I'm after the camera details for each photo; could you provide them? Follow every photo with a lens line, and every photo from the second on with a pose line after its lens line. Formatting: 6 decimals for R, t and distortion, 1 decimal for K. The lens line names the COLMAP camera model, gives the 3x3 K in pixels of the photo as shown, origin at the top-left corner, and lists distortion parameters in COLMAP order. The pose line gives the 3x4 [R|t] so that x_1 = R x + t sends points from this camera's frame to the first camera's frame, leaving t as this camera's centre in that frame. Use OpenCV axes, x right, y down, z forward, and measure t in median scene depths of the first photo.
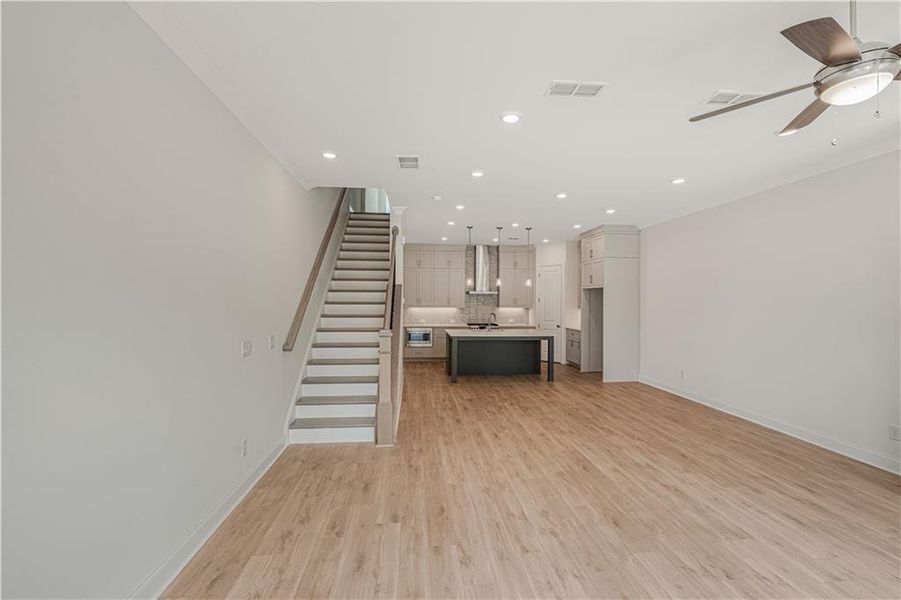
lens RADIAL K [[407.0, 0, 449.4], [0, 407.0, 298.7], [0, 0, 1]] dist [-0.002216, 0.000611]
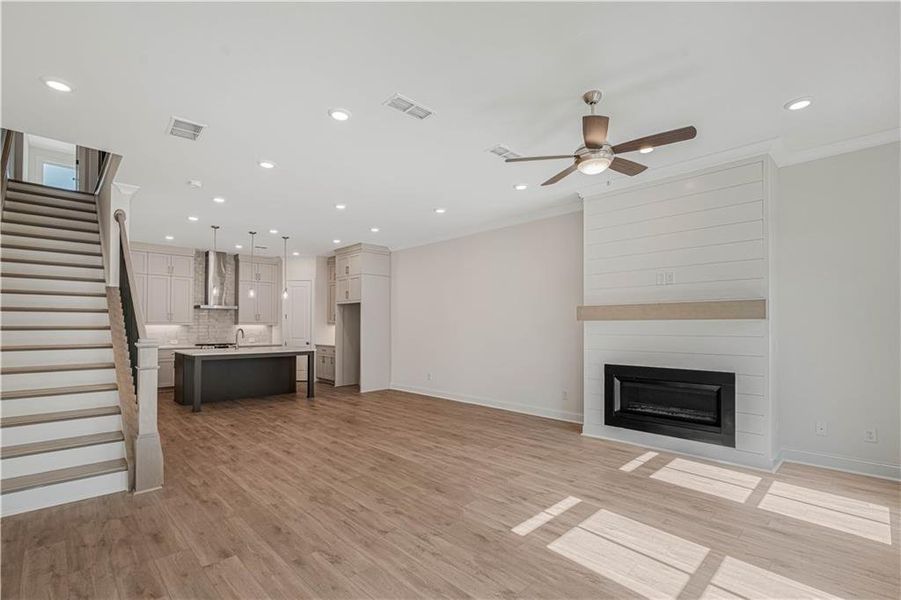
lens RADIAL K [[414.5, 0, 452.8], [0, 414.5, 320.7], [0, 0, 1]] dist [-0.003182, 0.000203]
pose [[0.776118, 0.003347, 0.630579, -0.169328], [0.000783, 0.999980, -0.006272, 0.039527], [-0.630587, 0.005362, 0.776100, 0.028387]]
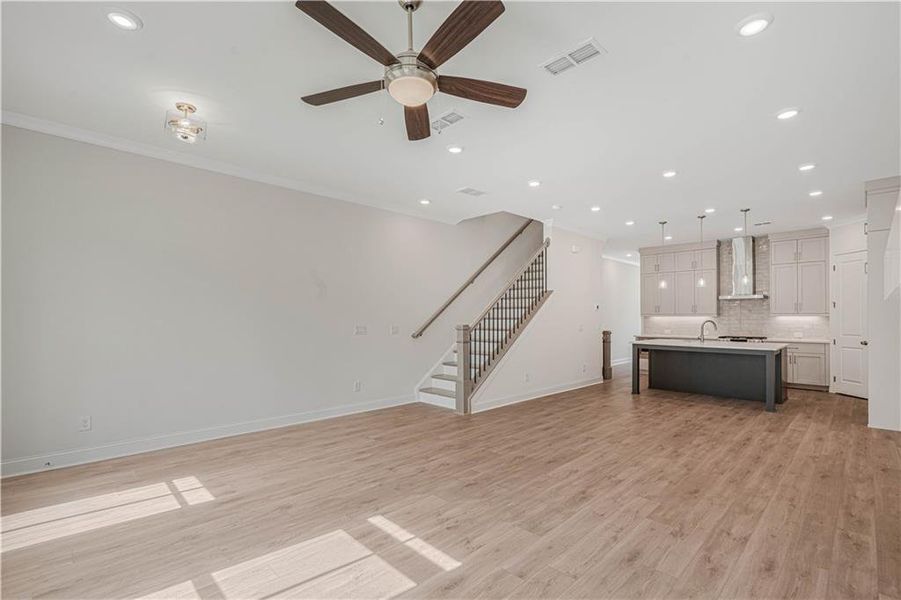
lens RADIAL K [[409.2, 0, 451.3], [0, 409.2, 312.1], [0, 0, 1]] dist [-0.000576, 0.000341]
pose [[0.631311, -0.013501, -0.775413, 0.696413], [0.005300, 0.999900, -0.013094, 0.044114], [0.775512, 0.004157, 0.631319, 0.125500]]
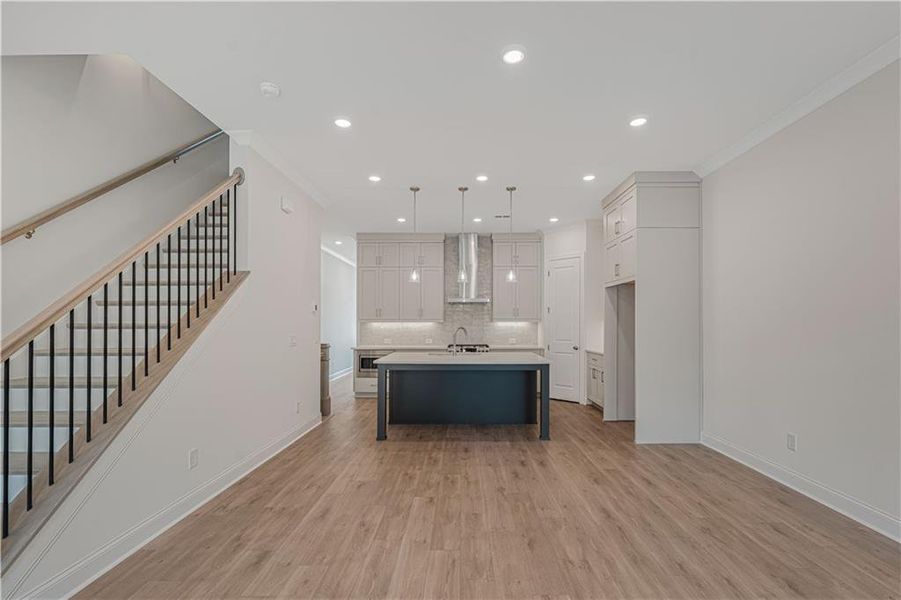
lens RADIAL K [[415.7, 0, 457.8], [0, 415.7, 319.2], [0, 0, 1]] dist [0.001006, 0.000409]
pose [[0.994631, -0.007196, -0.103235, 0.281822], [0.006547, 0.999957, -0.006627, 0.045666], [0.103278, 0.005916, 0.994635, 0.576099]]
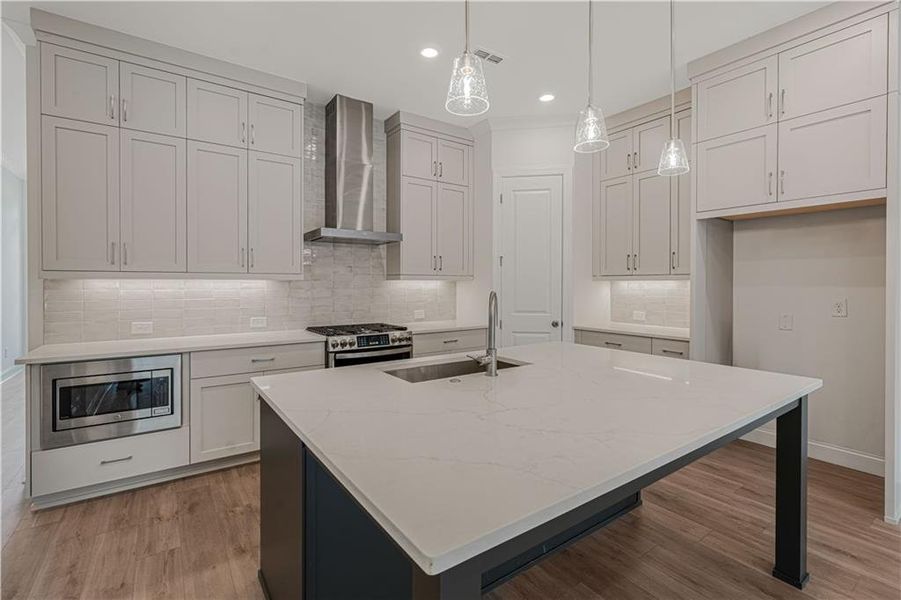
lens RADIAL K [[408.3, 0, 456.8], [0, 408.3, 284.7], [0, 0, 1]] dist [-0.002764, -0.000331]
pose [[0.863431, -0.004167, 0.504449, -0.041136], [-0.000552, 0.999957, 0.009205, 0.047532], [-0.504466, -0.008227, 0.863392, 1.345611]]
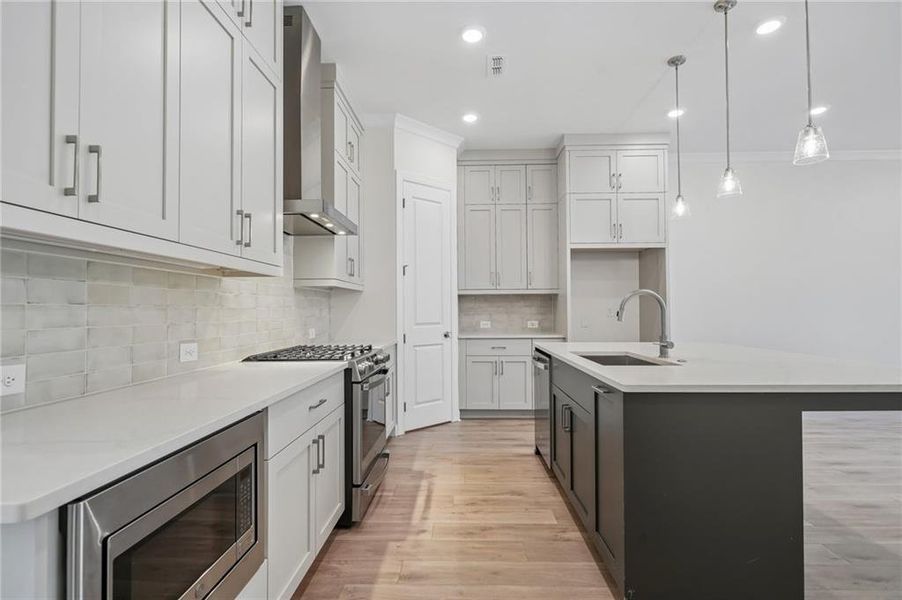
lens RADIAL K [[440.1, 0, 449.3], [0, 440.1, 300.2], [0, 0, 1]] dist [0.000570, -0.000579]
pose [[0.118080, 0.017252, 0.992854, -0.346080], [0.000955, 0.999847, -0.017487, 0.077555], [-0.993004, 0.003013, 0.118046, 1.822047]]
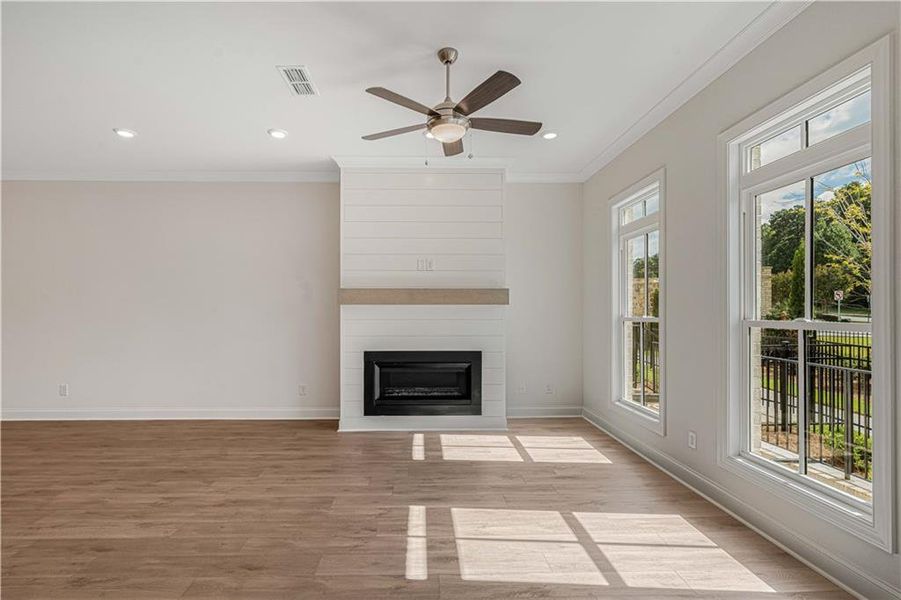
lens RADIAL K [[411.0, 0, 429.9], [0, 411.0, 311.6], [0, 0, 1]] dist [-0.001235, 0.000337]
pose [[0.073999, -0.006693, 0.997236, -0.170840], [-0.002552, 0.999973, 0.006901, 0.041780], [-0.997255, -0.003055, 0.073980, 0.339848]]
